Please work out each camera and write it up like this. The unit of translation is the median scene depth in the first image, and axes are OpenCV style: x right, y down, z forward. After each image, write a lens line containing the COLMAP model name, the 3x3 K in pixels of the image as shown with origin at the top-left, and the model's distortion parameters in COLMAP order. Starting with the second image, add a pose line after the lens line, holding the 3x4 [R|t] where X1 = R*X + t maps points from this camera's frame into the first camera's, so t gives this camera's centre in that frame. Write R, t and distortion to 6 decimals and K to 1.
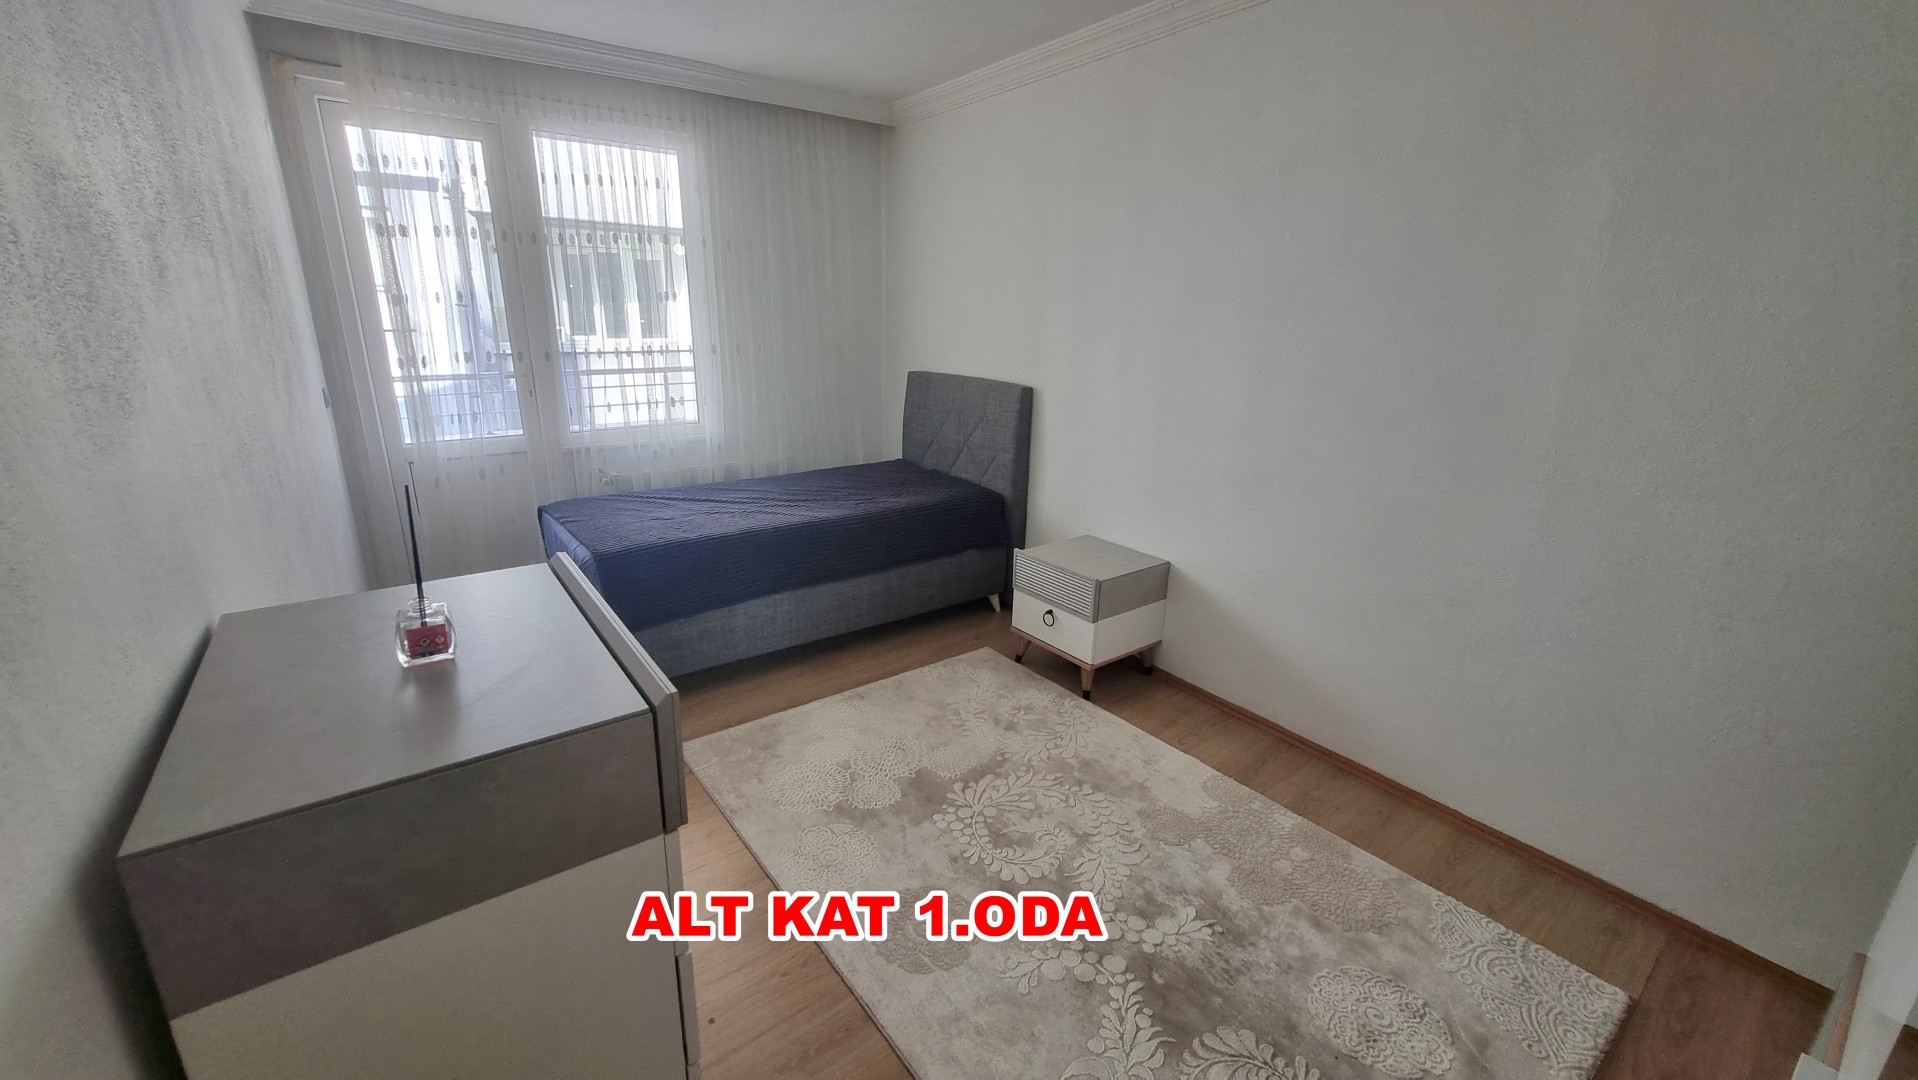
lens RADIAL K [[760.2, 0, 935.9], [0, 760.2, 533.1], [0, 0, 1]] dist [-0.000470, -0.000235]
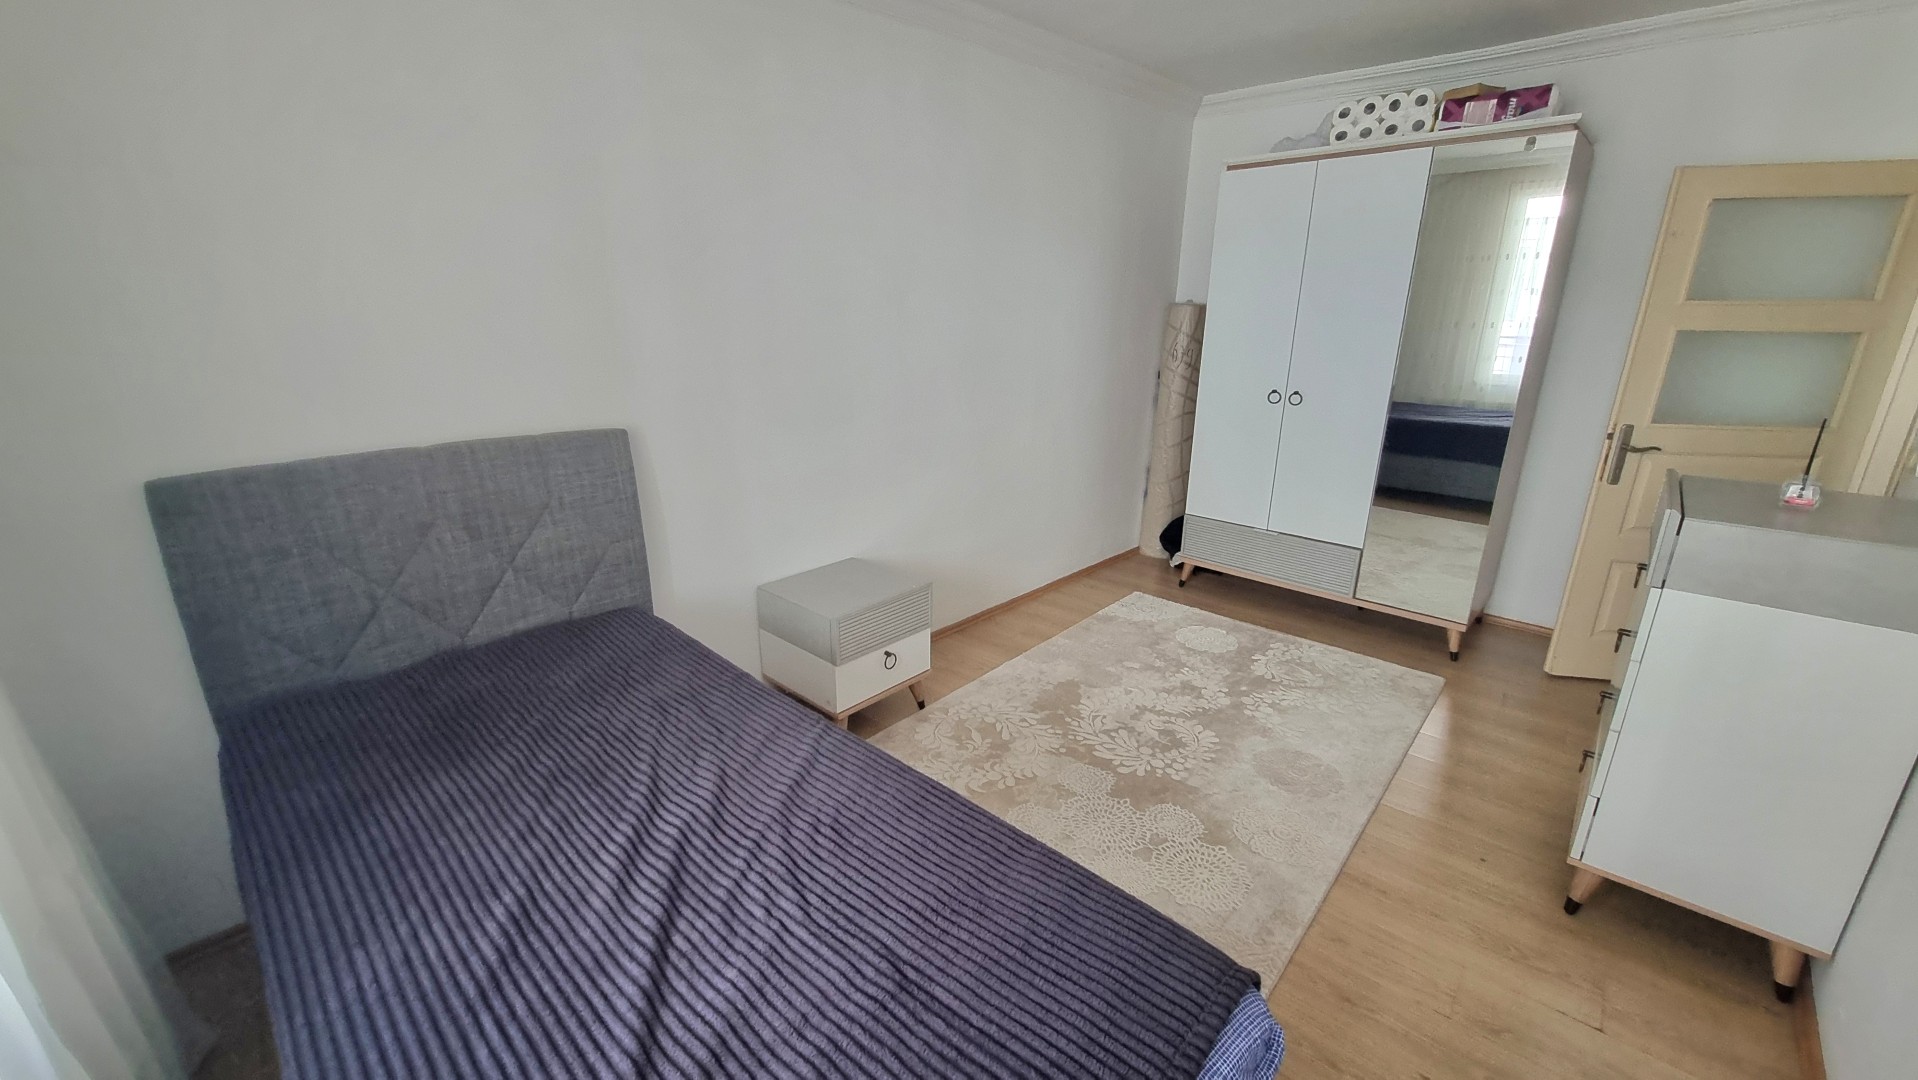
lens RADIAL K [[760.2, 0, 935.9], [0, 760.2, 533.1], [0, 0, 1]] dist [-0.000470, -0.000235]
pose [[-0.200607, -0.301429, 0.932147, -0.713266], [0.268544, 0.898124, 0.348220, -0.348978], [-0.942147, 0.320178, -0.099223, 1.130022]]
